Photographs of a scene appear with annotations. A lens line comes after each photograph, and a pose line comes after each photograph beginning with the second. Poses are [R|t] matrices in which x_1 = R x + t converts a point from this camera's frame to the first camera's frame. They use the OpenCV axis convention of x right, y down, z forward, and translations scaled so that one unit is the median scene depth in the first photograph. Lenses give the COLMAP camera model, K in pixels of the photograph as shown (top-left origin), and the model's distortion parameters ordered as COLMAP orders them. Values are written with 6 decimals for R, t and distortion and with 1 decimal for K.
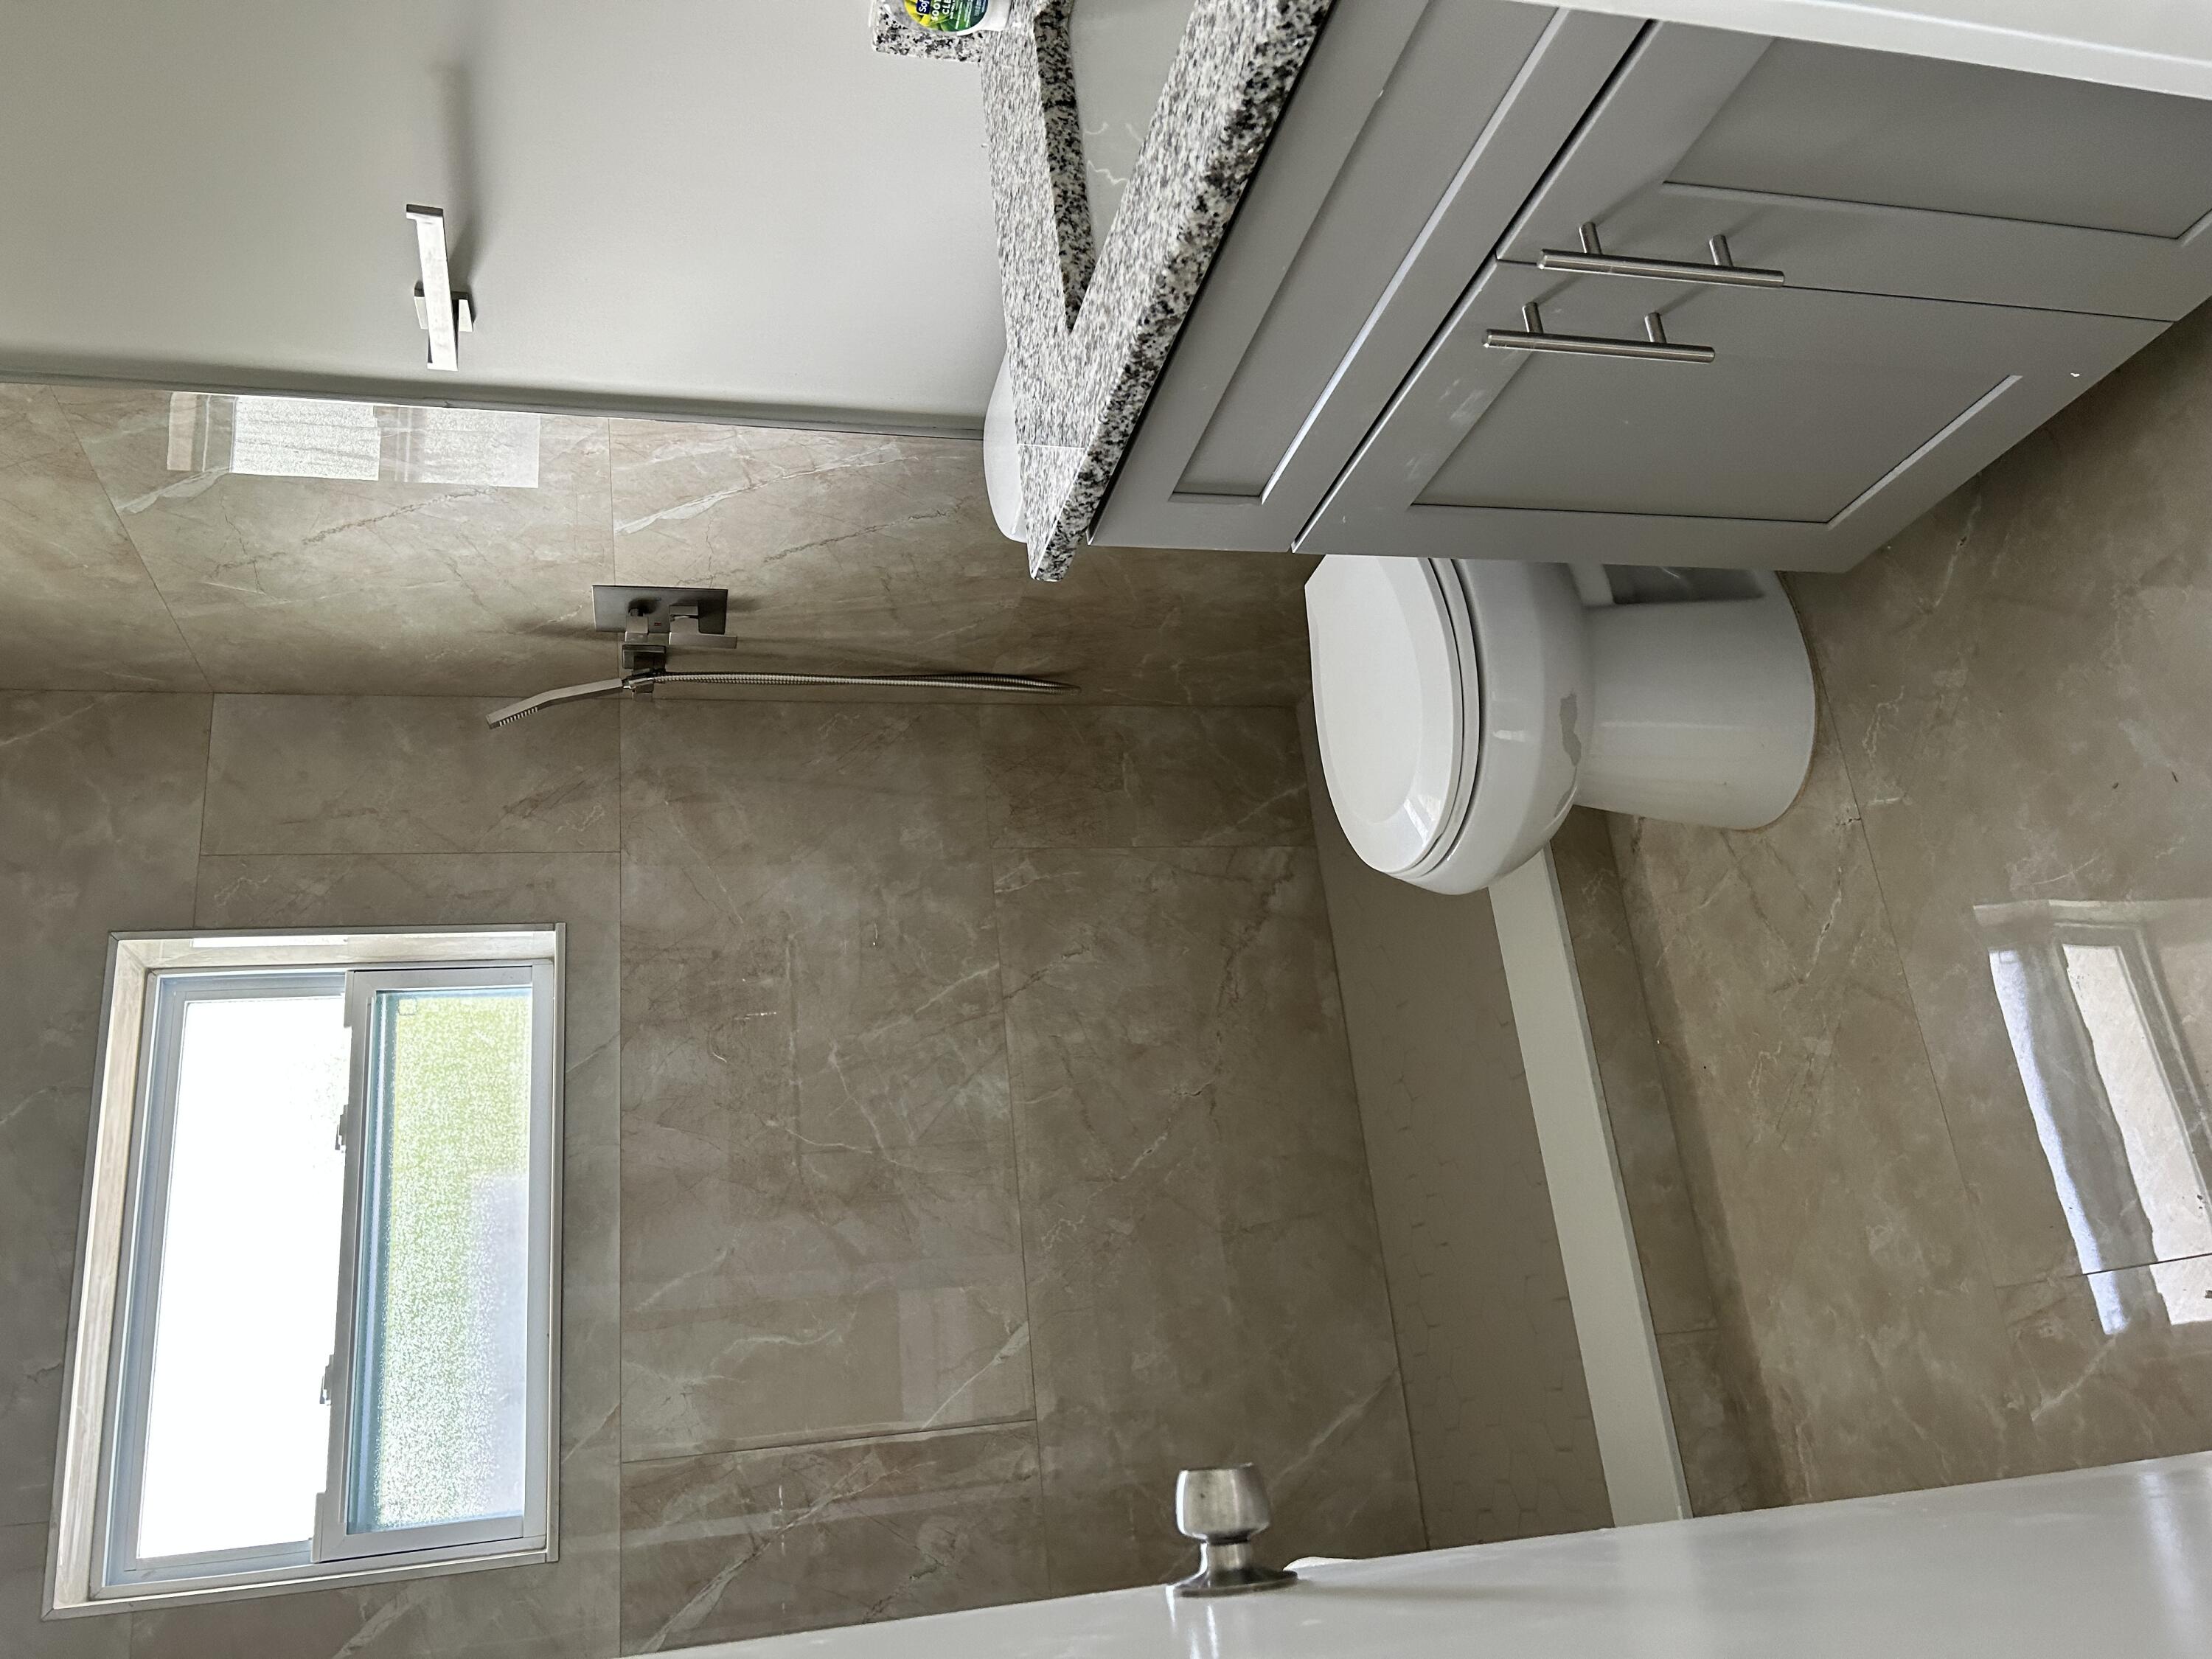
lens RADIAL K [[1677.5, 0, 1107.8], [0, 1677.5, 835.8], [0, 0, 1]] dist [0.071393, -0.073951]
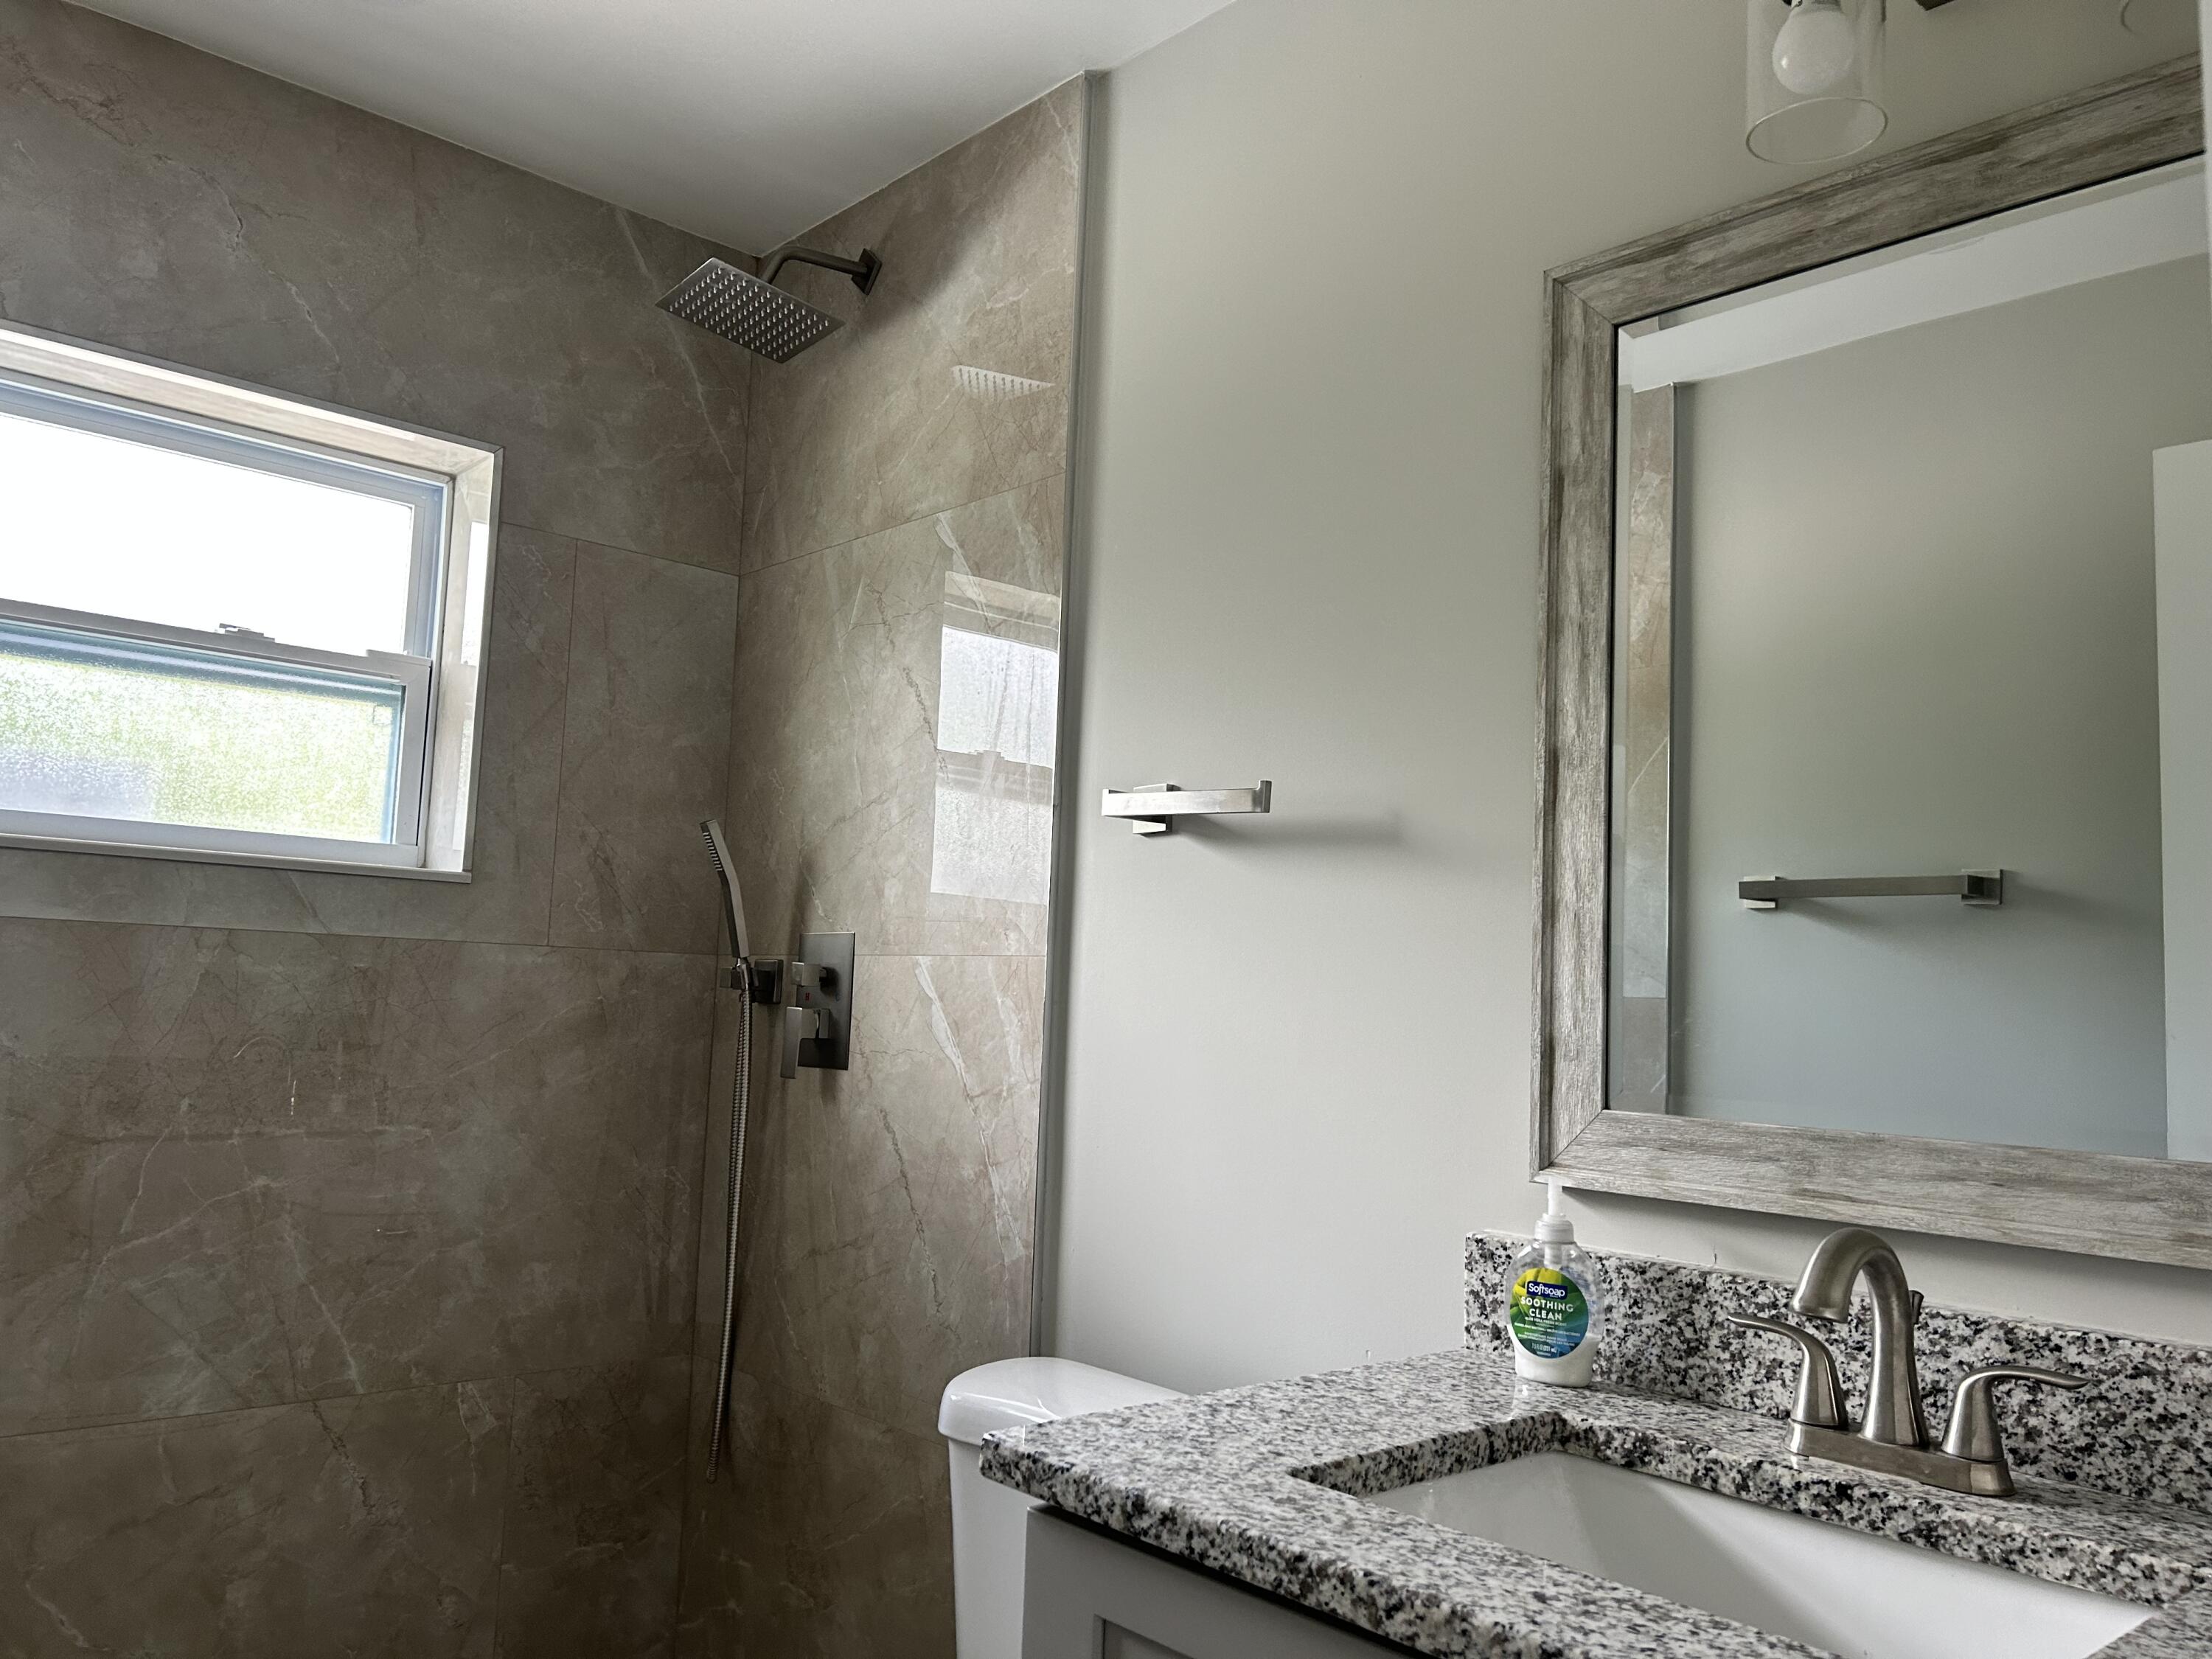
lens RADIAL K [[1664.8, 0, 1095.4], [0, 1664.8, 843.2], [0, 0, 1]] dist [0.112262, -0.223561]
pose [[0.052743, 0.937606, -0.343676, -0.029866], [-0.931907, -0.077456, -0.354330, 0.103579], [-0.358842, 0.338962, 0.869676, 0.170635]]
